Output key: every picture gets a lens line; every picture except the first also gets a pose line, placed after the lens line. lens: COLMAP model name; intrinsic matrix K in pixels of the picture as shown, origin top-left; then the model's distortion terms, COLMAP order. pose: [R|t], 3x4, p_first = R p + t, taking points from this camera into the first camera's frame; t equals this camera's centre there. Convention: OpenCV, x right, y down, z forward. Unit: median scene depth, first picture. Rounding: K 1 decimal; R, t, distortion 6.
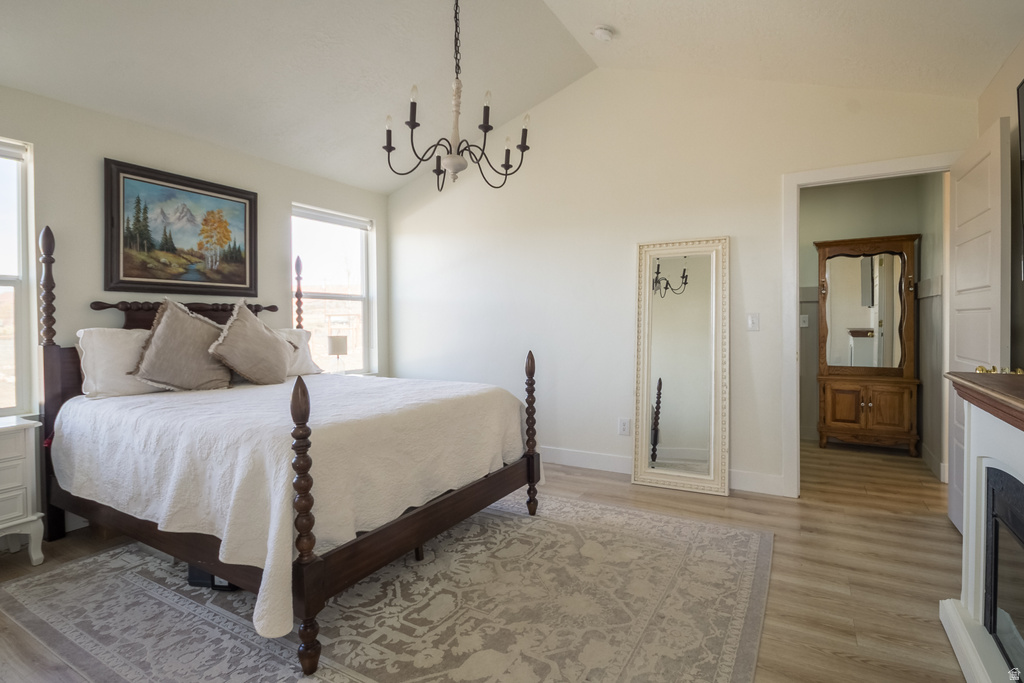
lens RADIAL K [[486.6, 0, 536.8], [0, 486.6, 325.2], [0, 0, 1]] dist [0.002809, -0.007405]
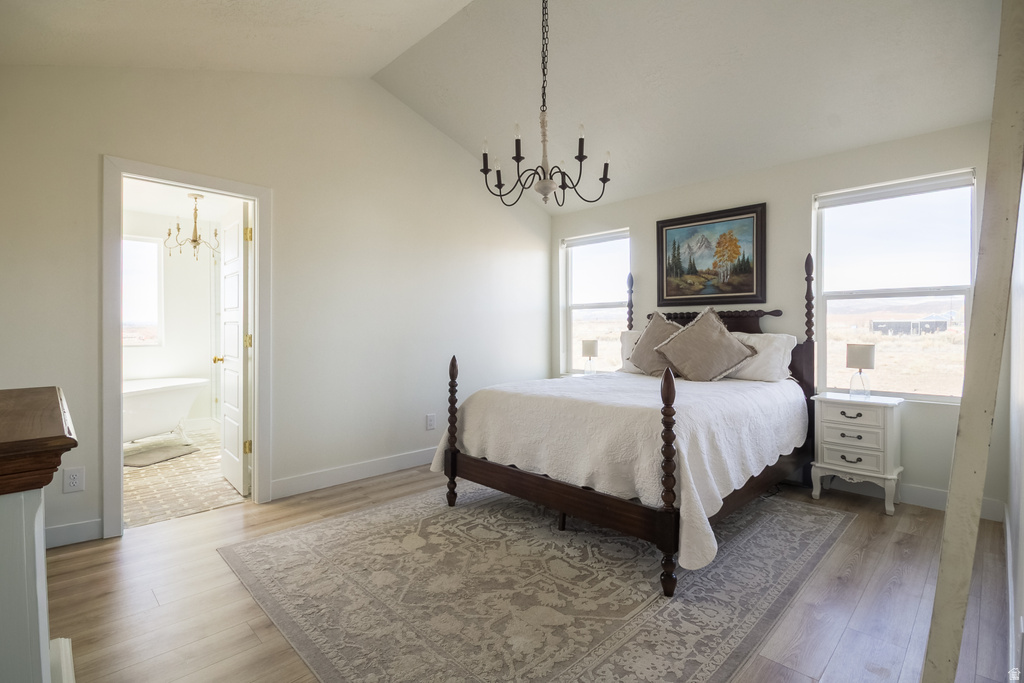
lens RADIAL K [[486.6, 0, 511.9], [0, 486.6, 338.9], [0, 0, 1]] dist [0.002809, -0.007405]
pose [[-0.274974, 0.029479, -0.961000, 0.734281], [0.000006, 0.999530, 0.030659, -0.015277], [0.961452, 0.008425, -0.274845, 0.964274]]
